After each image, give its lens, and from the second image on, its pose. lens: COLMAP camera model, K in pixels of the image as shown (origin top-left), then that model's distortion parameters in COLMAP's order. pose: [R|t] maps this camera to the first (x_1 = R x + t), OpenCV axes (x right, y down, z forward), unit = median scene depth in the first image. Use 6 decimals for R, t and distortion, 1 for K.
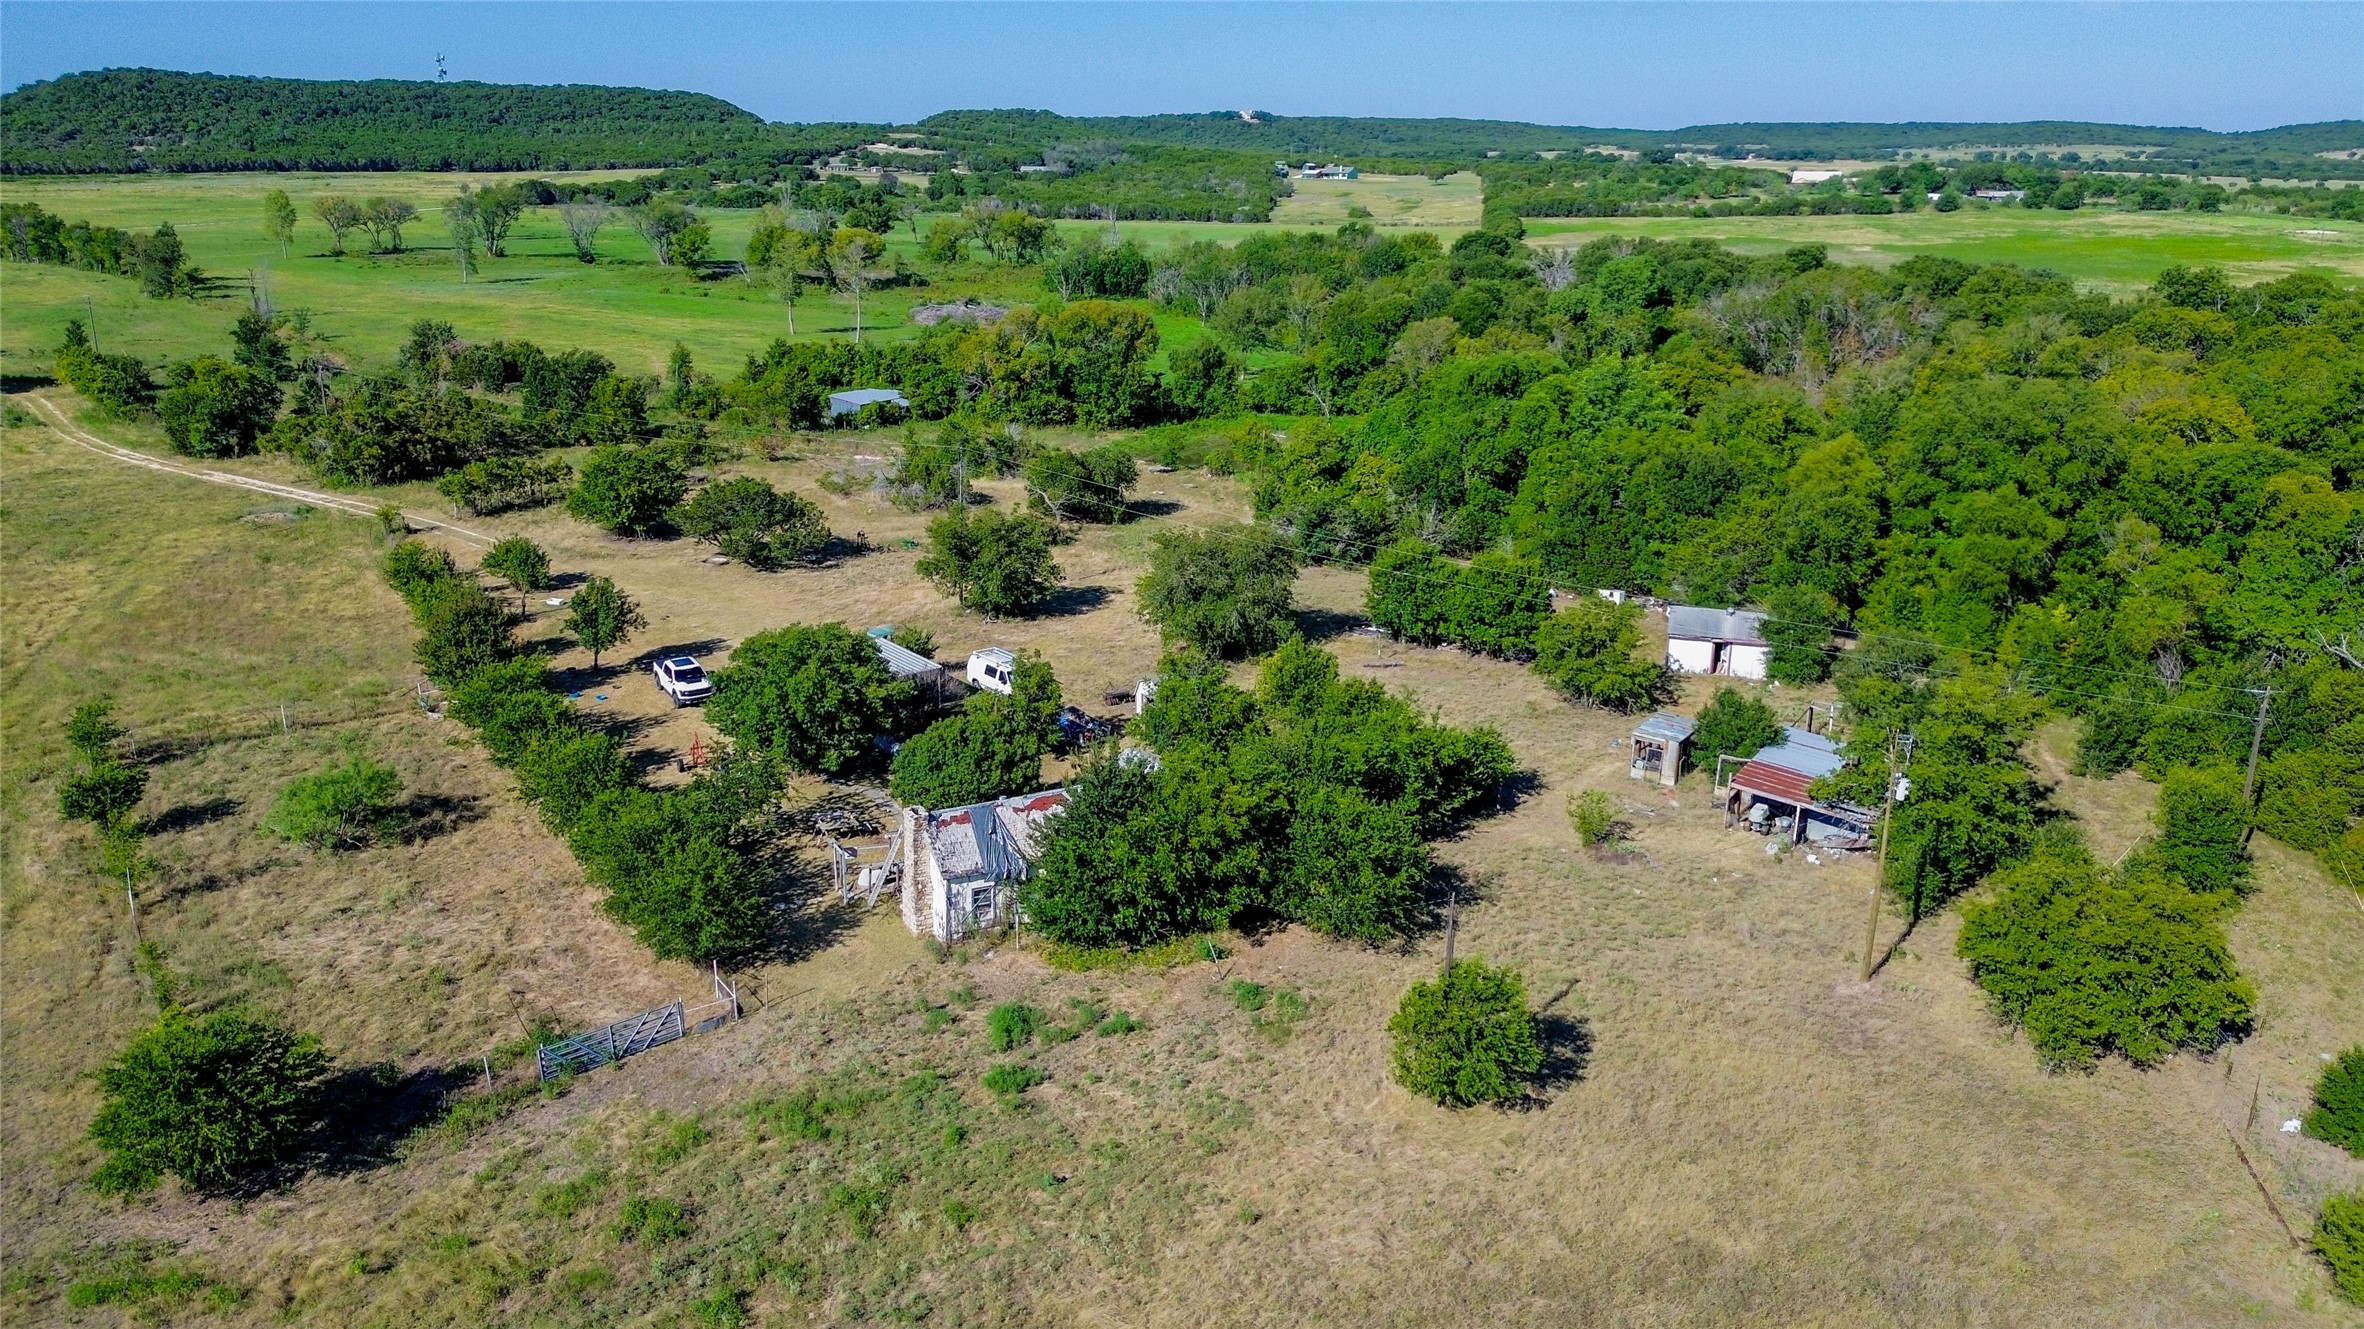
lens RADIAL K [[1663.7, 0, 1182.0], [0, 1663.7, 664.5], [0, 0, 1]] dist [0.047804, -0.049306]
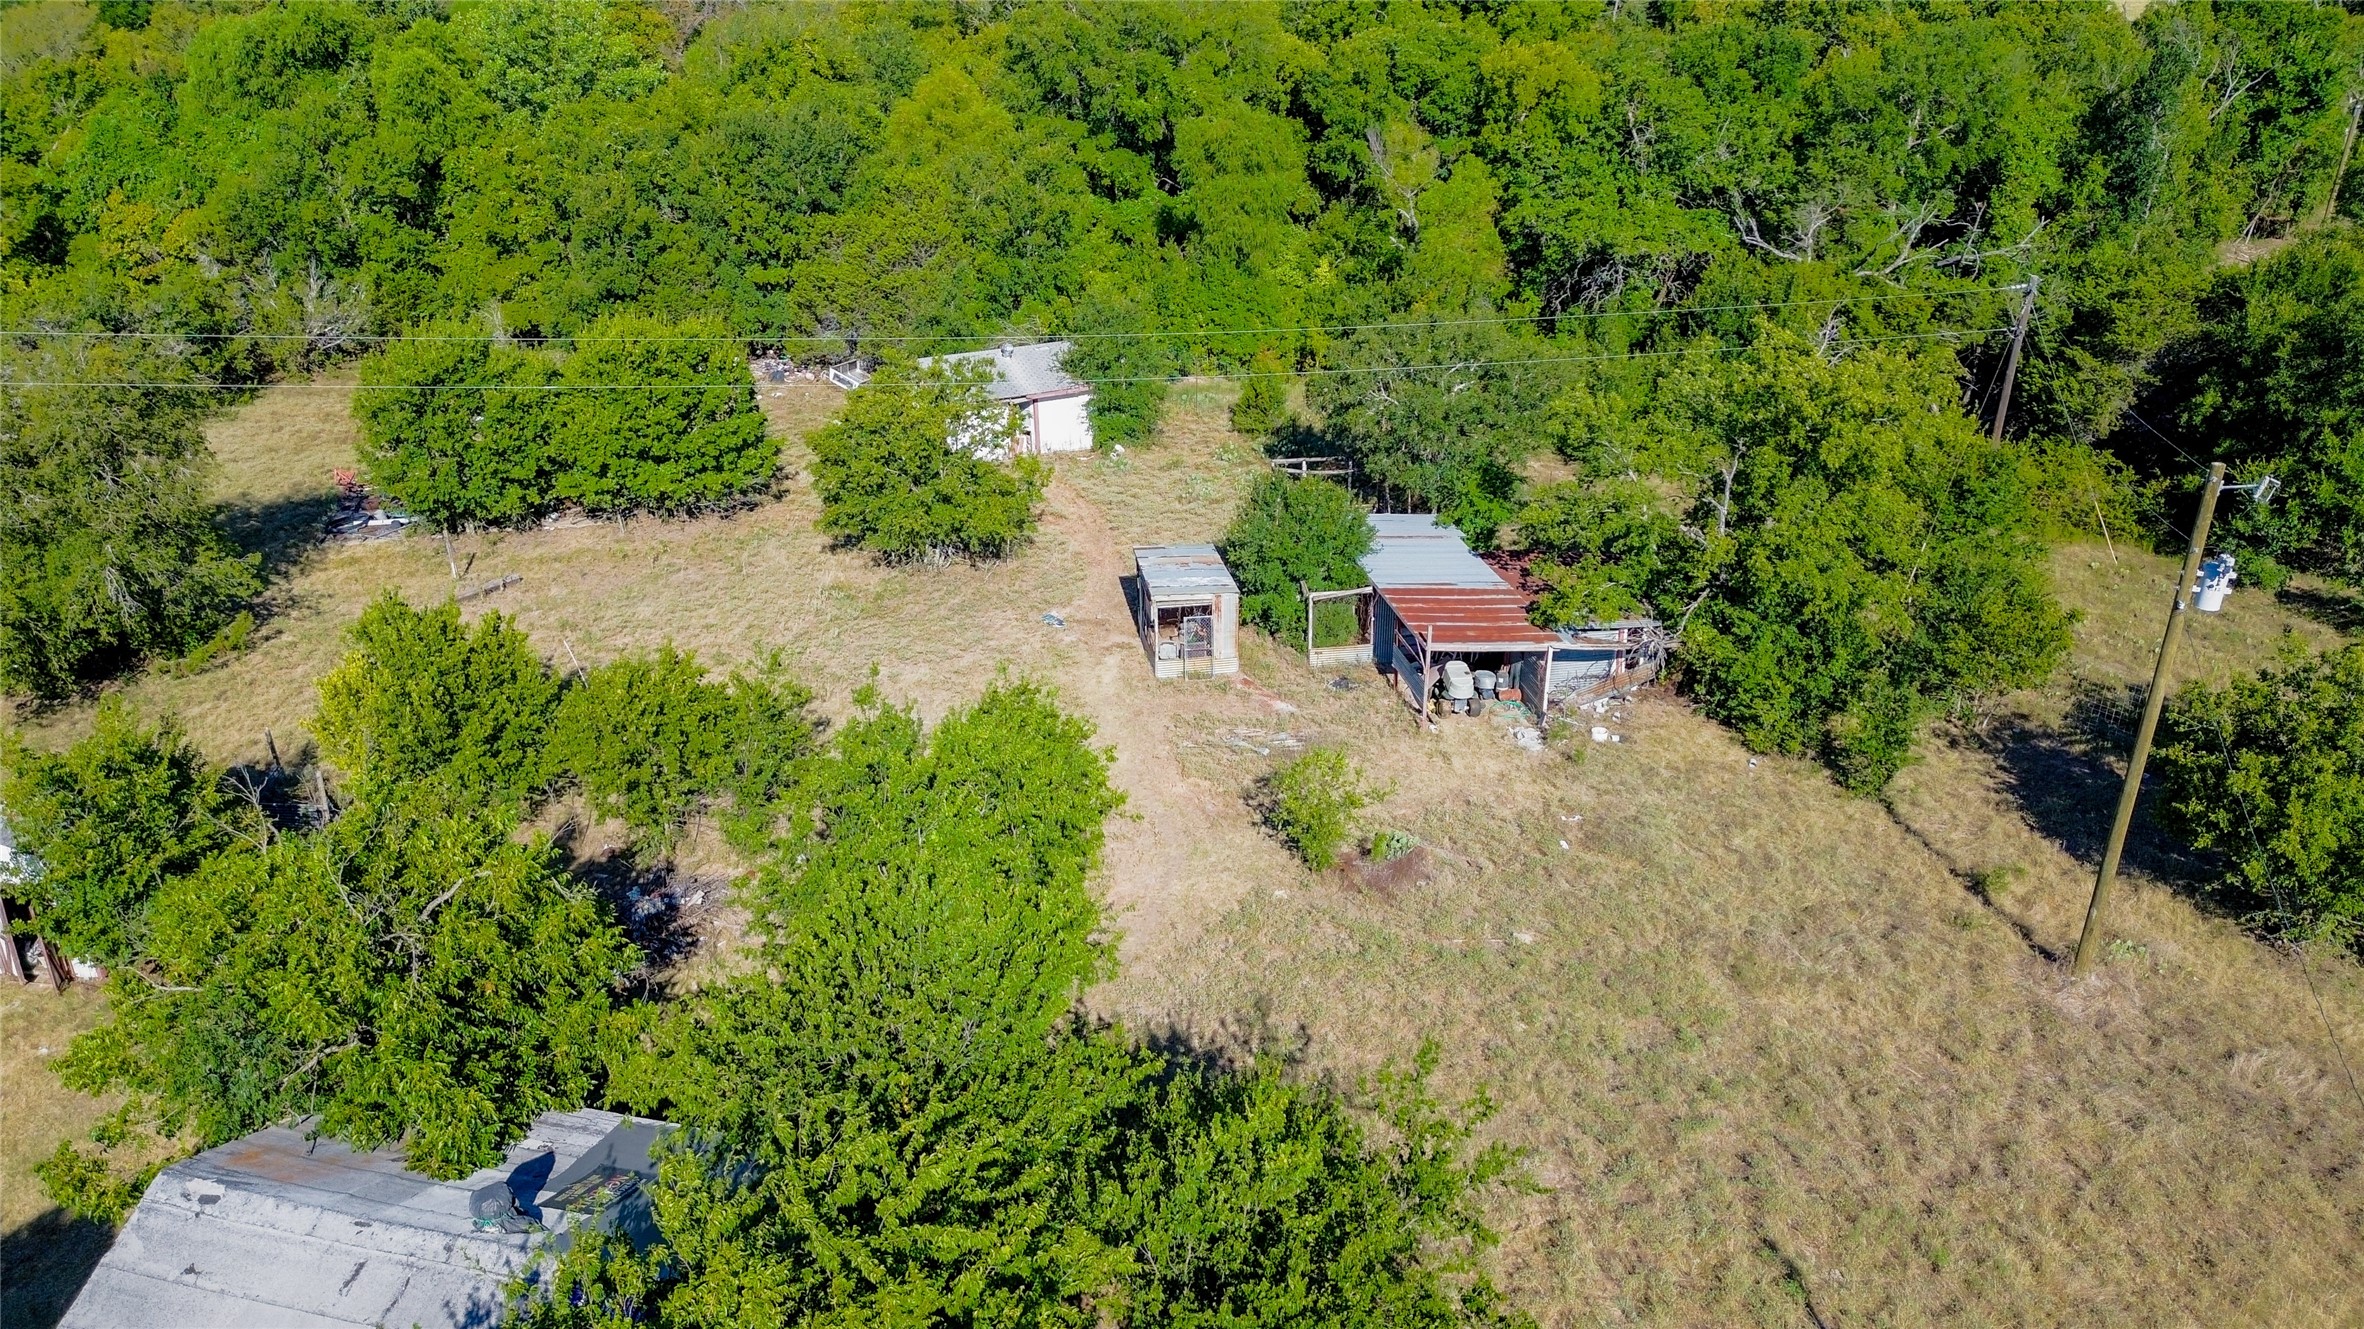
lens RADIAL K [[1648.5, 0, 1182.0], [0, 1648.5, 664.5], [0, 0, 1]] dist [0.083835, -0.119145]
pose [[0.712679, -0.307832, 0.630340, -0.044404], [0.213534, 0.951128, 0.223065, -0.043383], [-0.668201, -0.024375, 0.743582, 0.502073]]
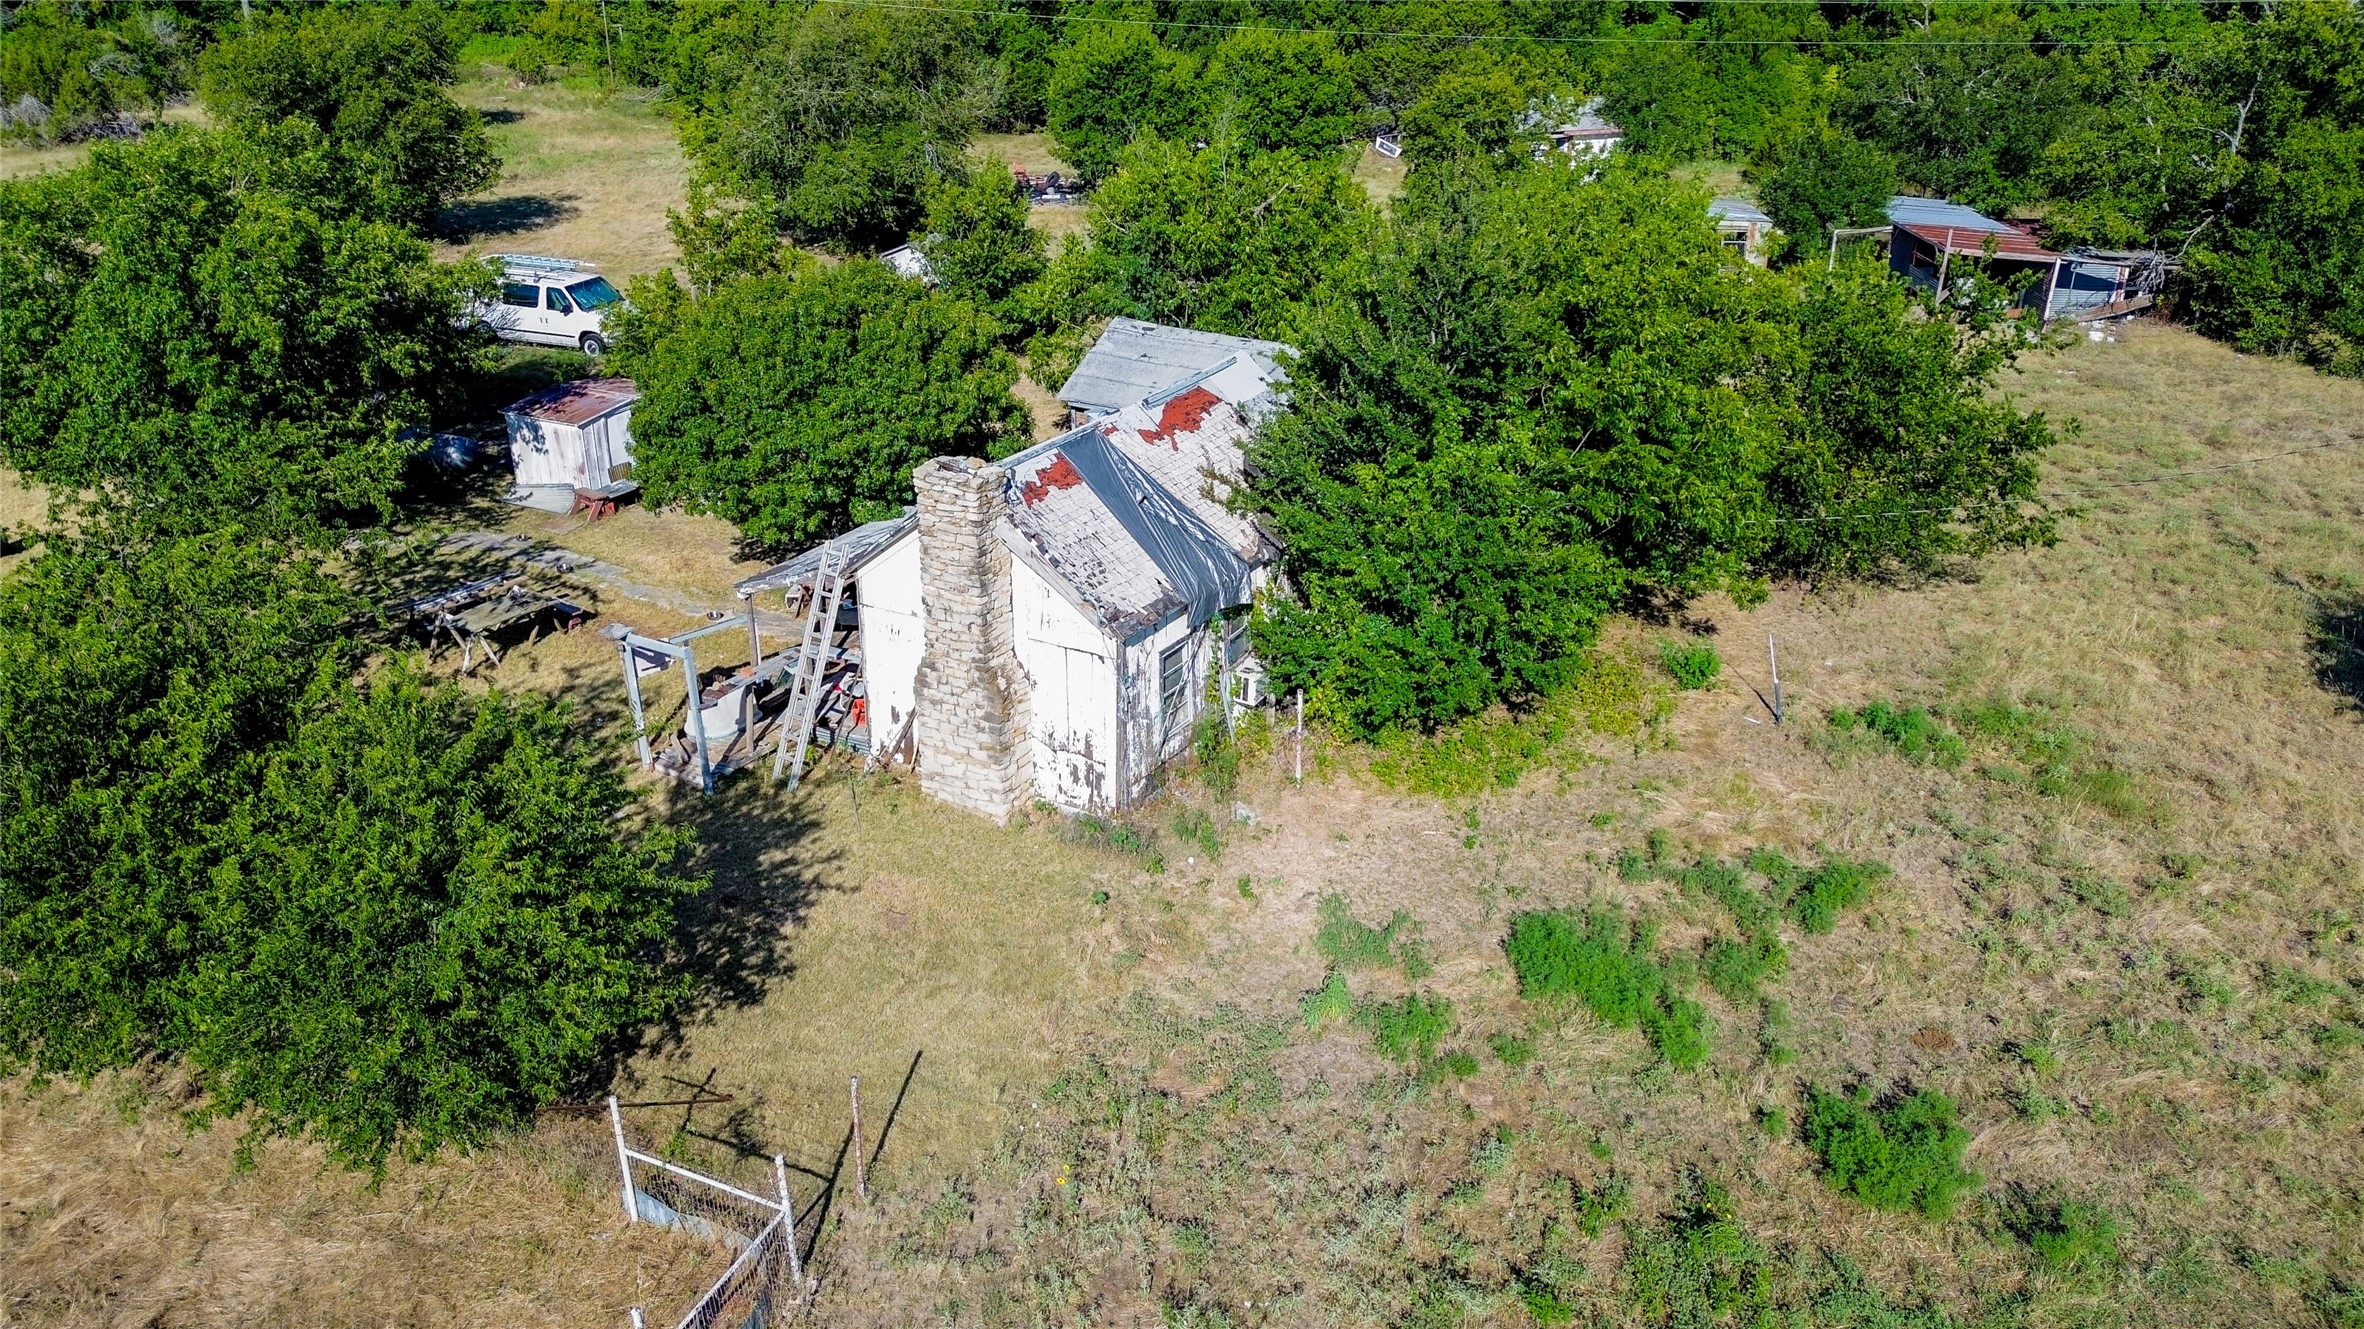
lens RADIAL K [[1663.7, 0, 1182.0], [0, 1663.7, 664.5], [0, 0, 1]] dist [0.047804, -0.049306]
pose [[0.860405, -0.229250, 0.455136, -0.182247], [0.162690, 0.969934, 0.180997, 0.046757], [-0.482945, -0.081684, 0.871832, 0.437061]]
